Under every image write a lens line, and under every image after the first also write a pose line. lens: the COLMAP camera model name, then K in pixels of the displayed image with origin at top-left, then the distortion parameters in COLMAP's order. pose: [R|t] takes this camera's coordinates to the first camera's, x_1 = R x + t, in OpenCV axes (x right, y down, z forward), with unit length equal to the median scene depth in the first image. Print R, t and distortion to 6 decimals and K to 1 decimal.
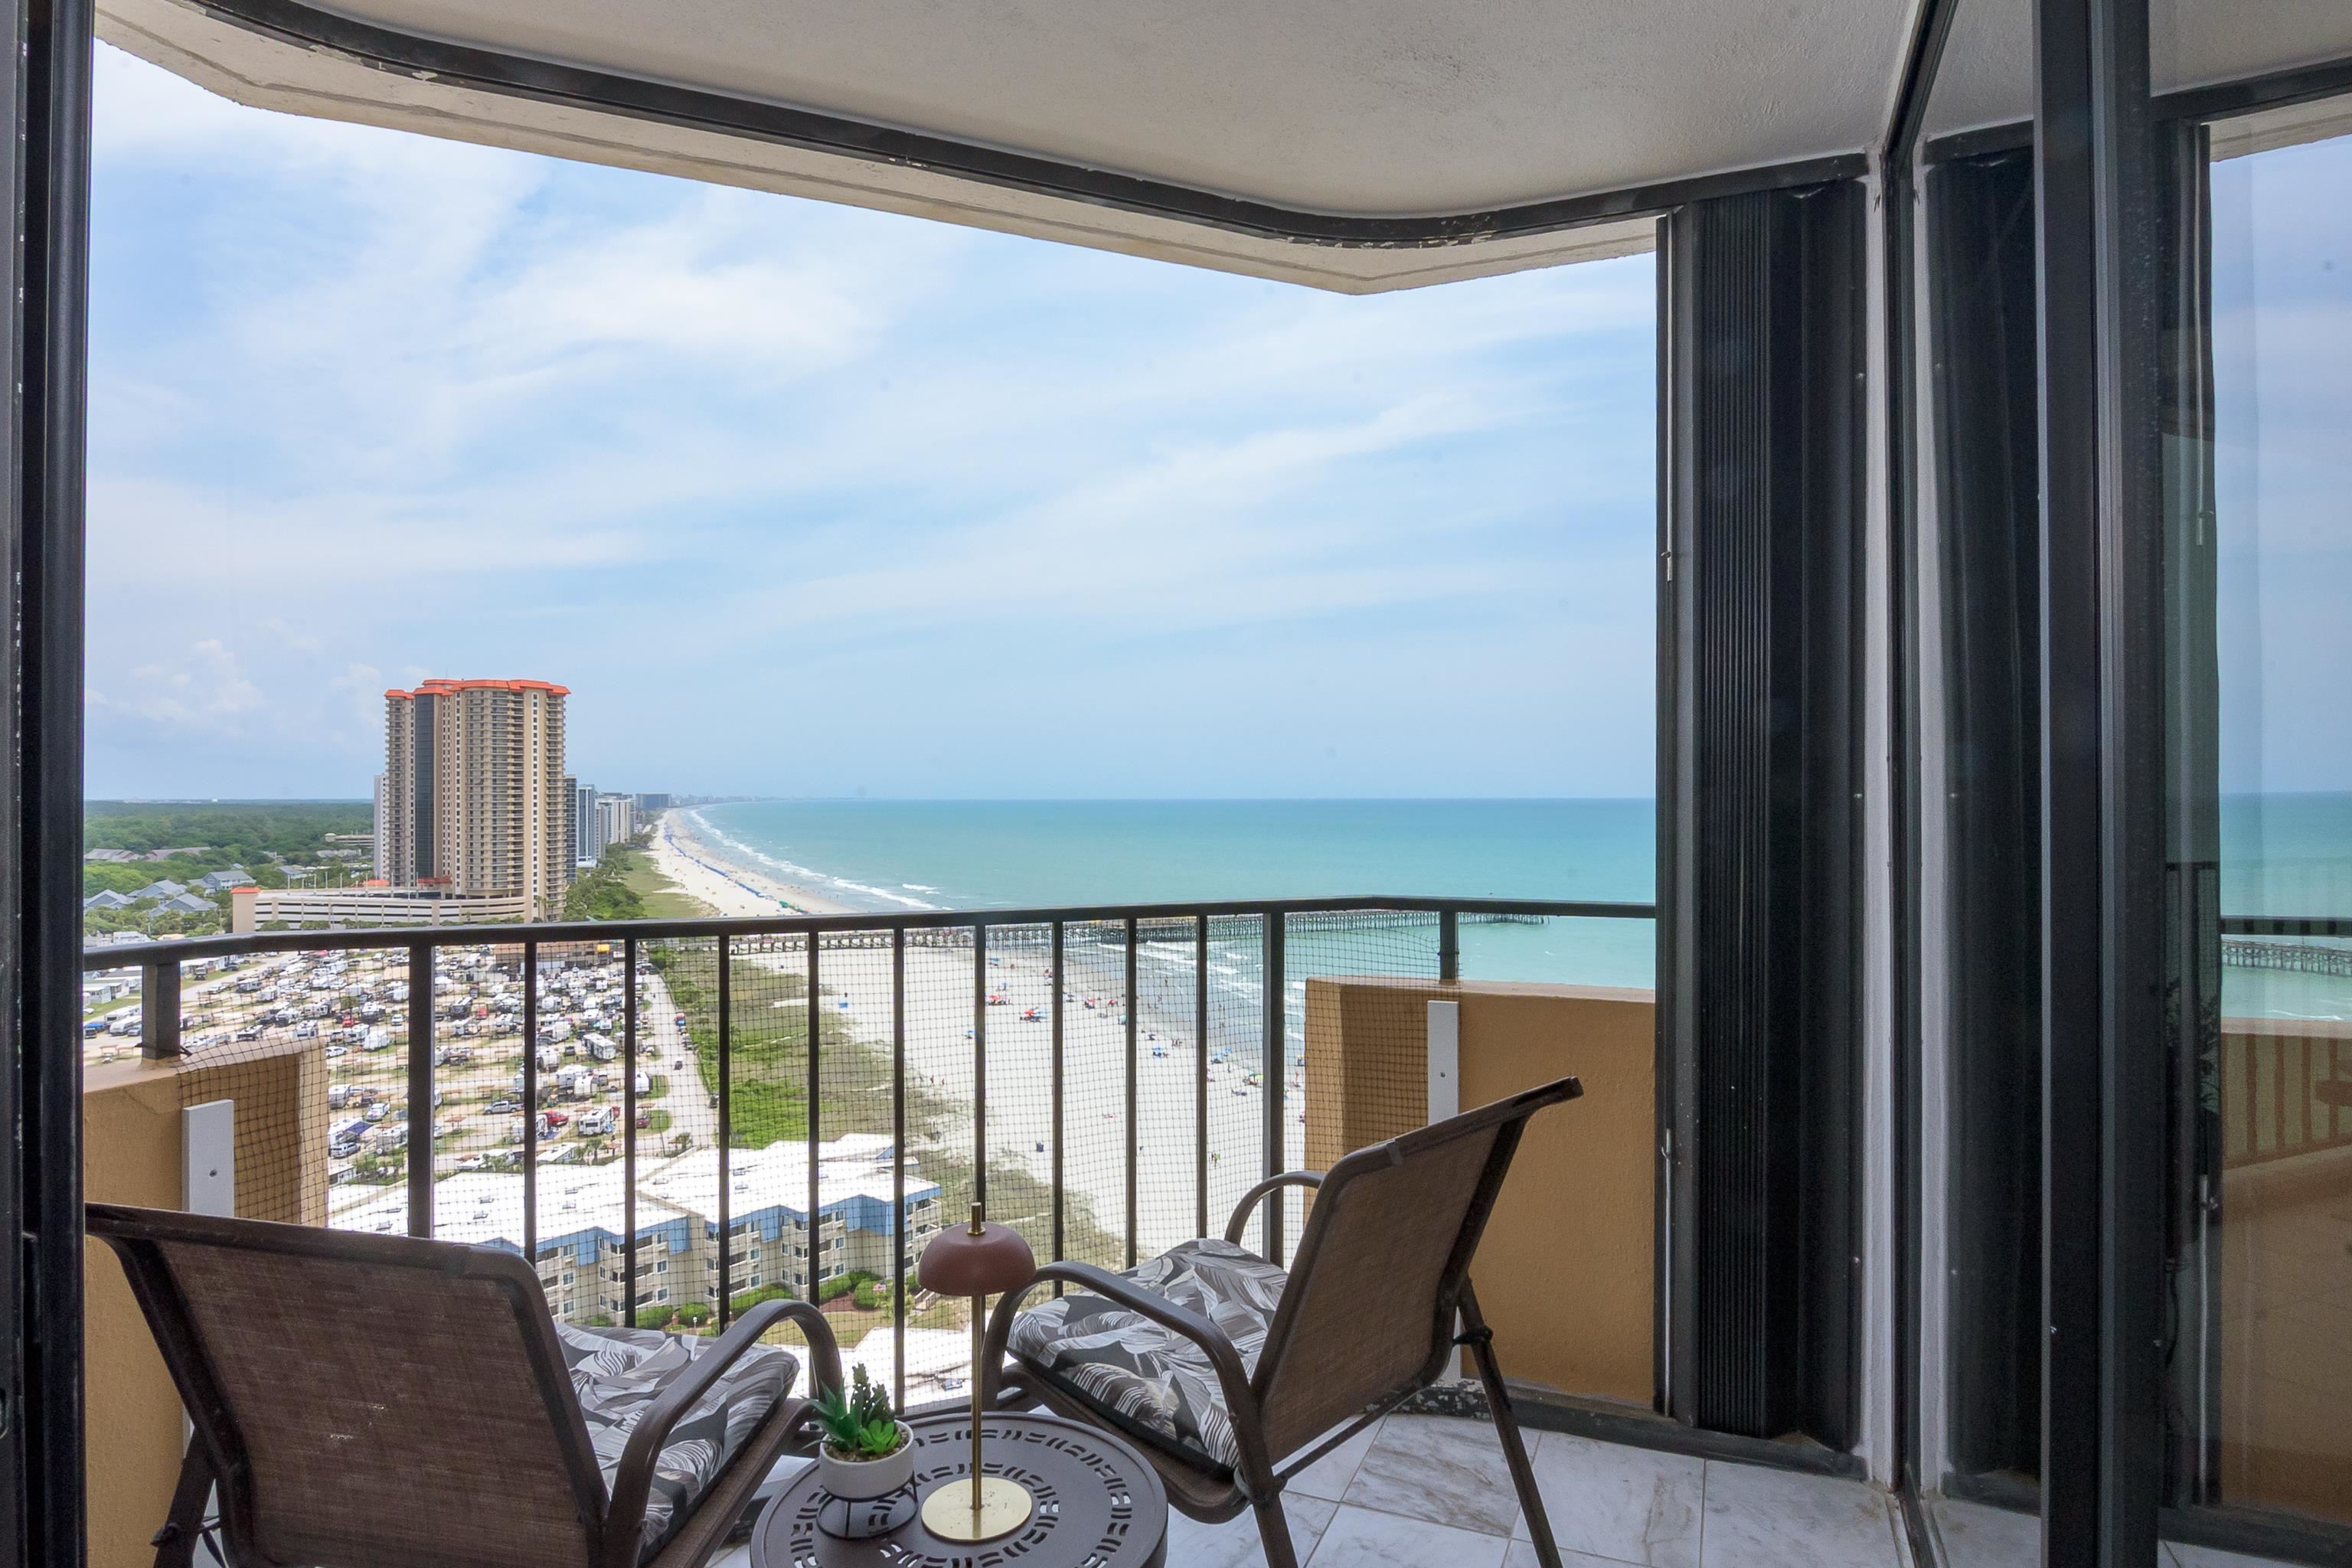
lens RADIAL K [[1266.4, 0, 1202.5], [0, 1266.4, 785.8], [0, 0, 1]] dist [0.017364, -0.005707]
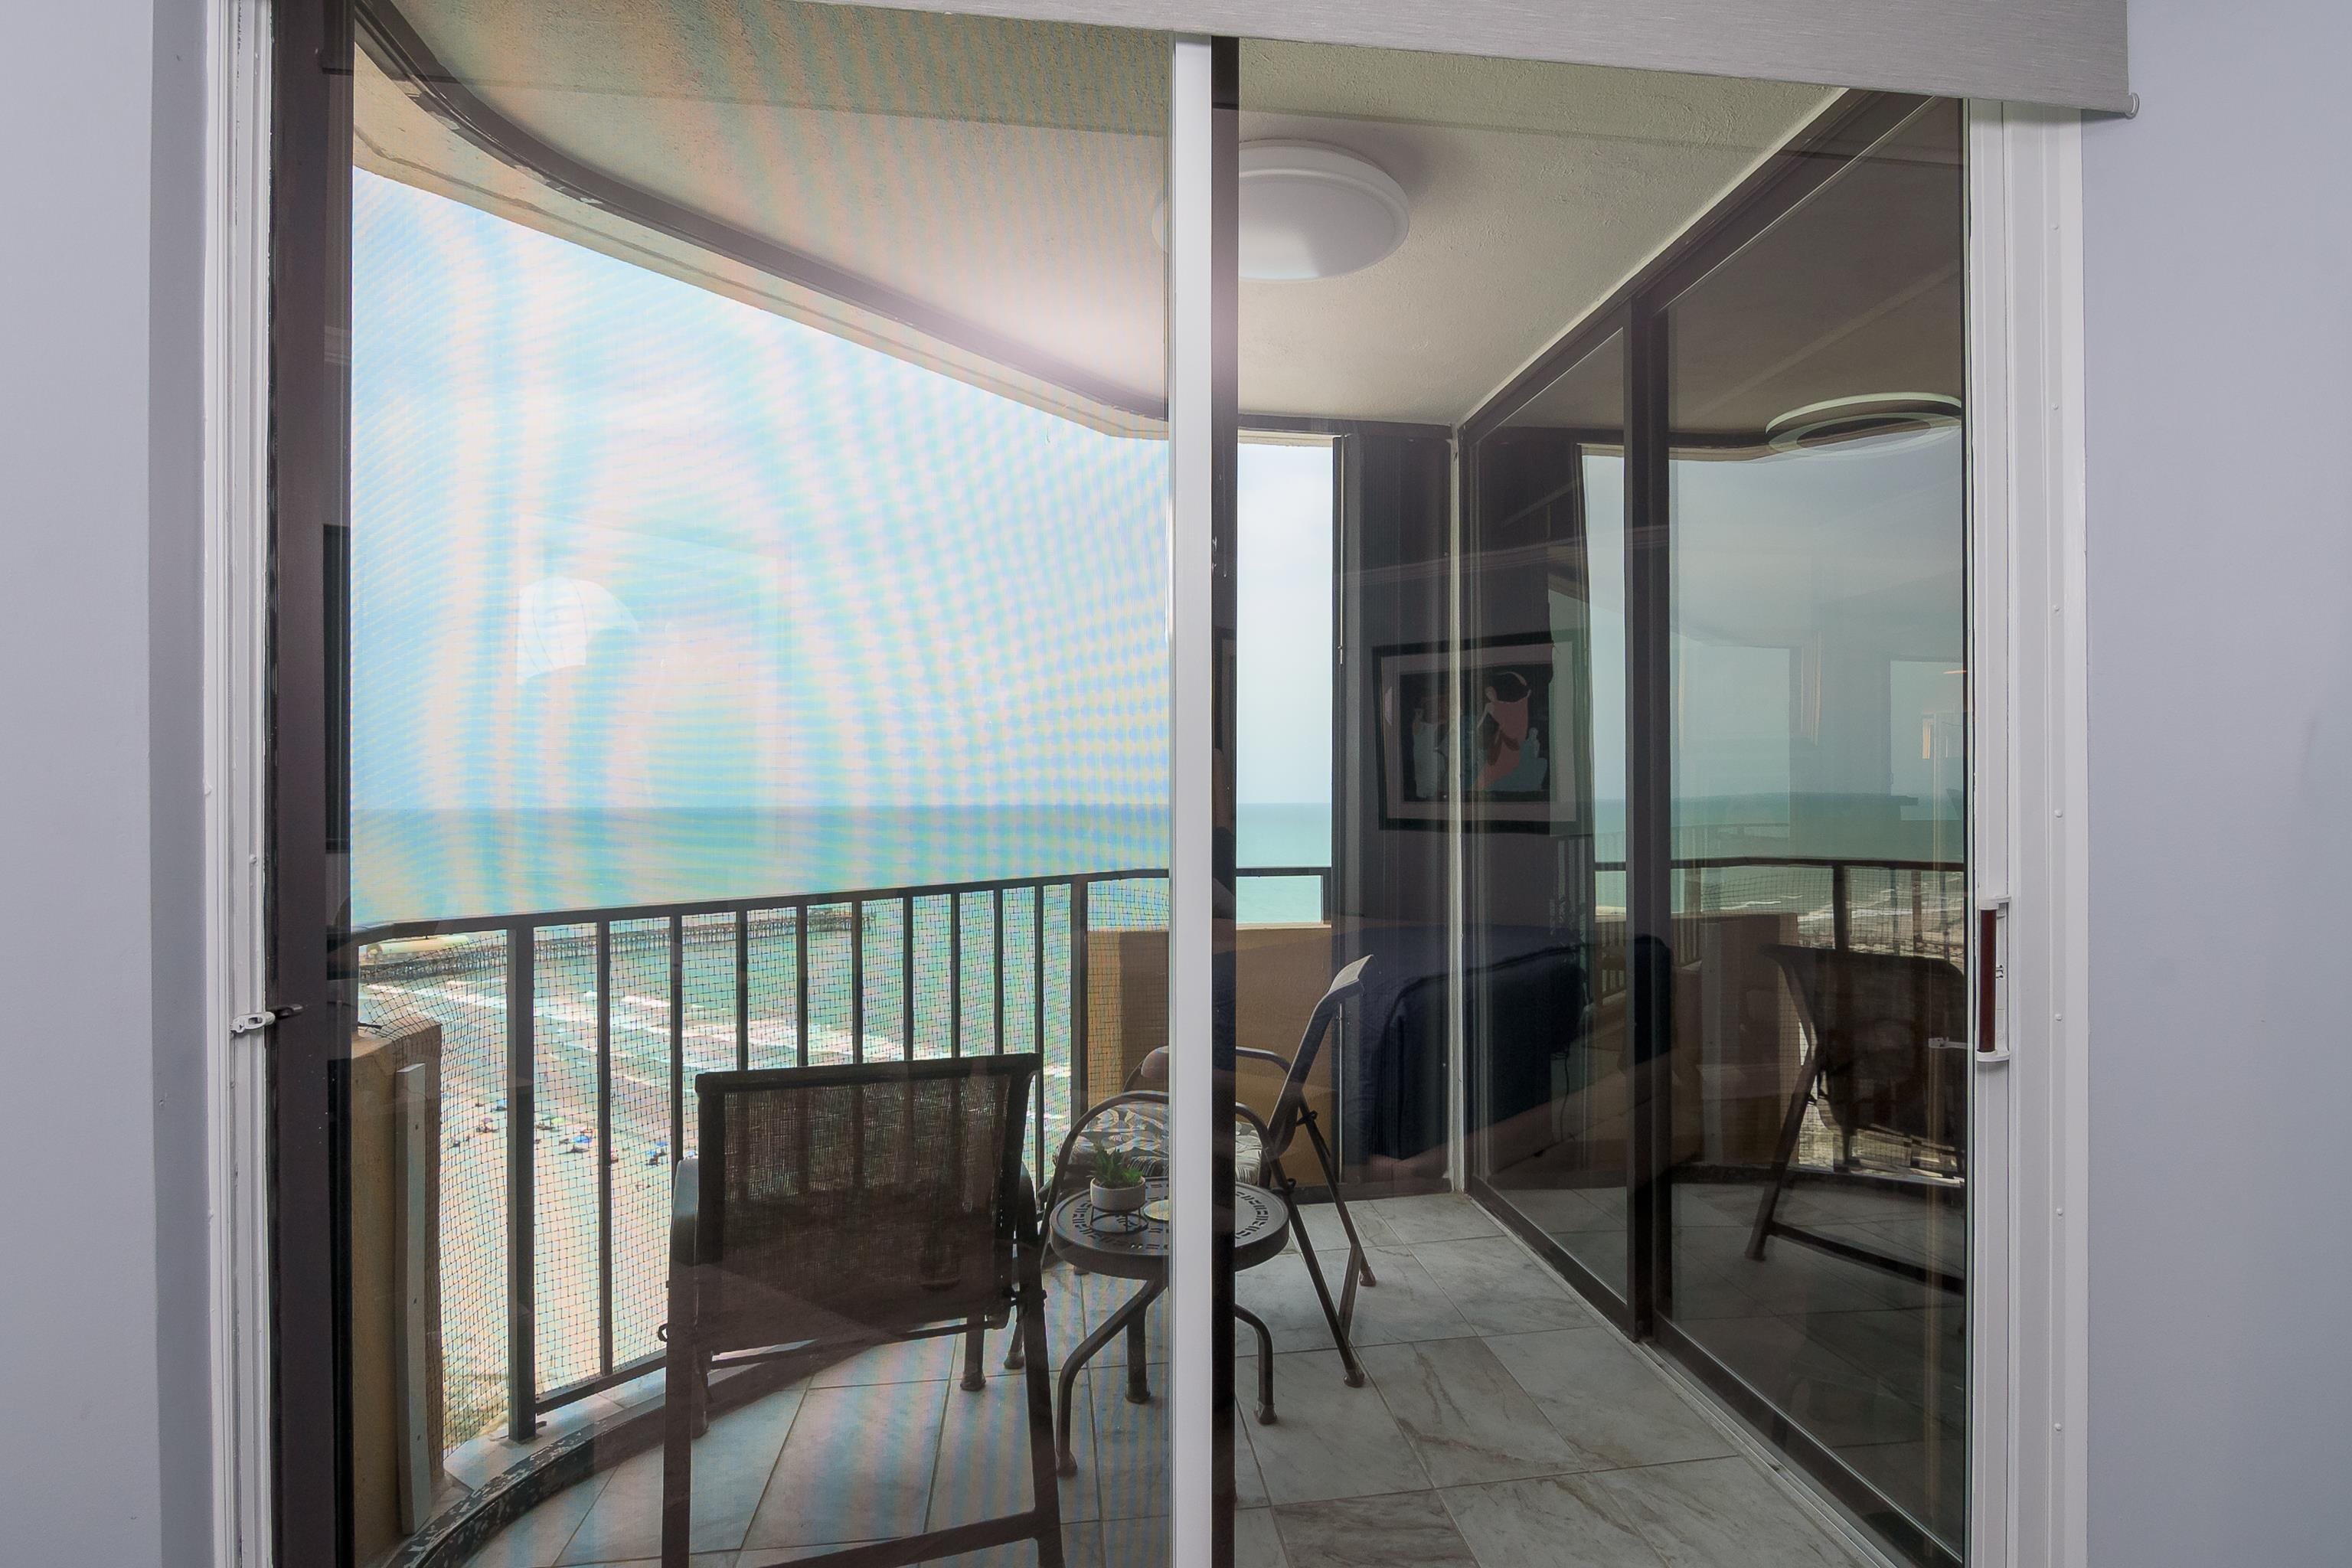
lens RADIAL K [[1266.4, 0, 1176.5], [0, 1266.4, 790.1], [0, 0, 1]] dist [0.017364, -0.005707]
pose [[0.875018, -0.004515, 0.484070, -0.779637], [0.002888, 0.999987, 0.004106, -0.011240], [-0.484082, -0.002195, 0.875020, -0.400045]]
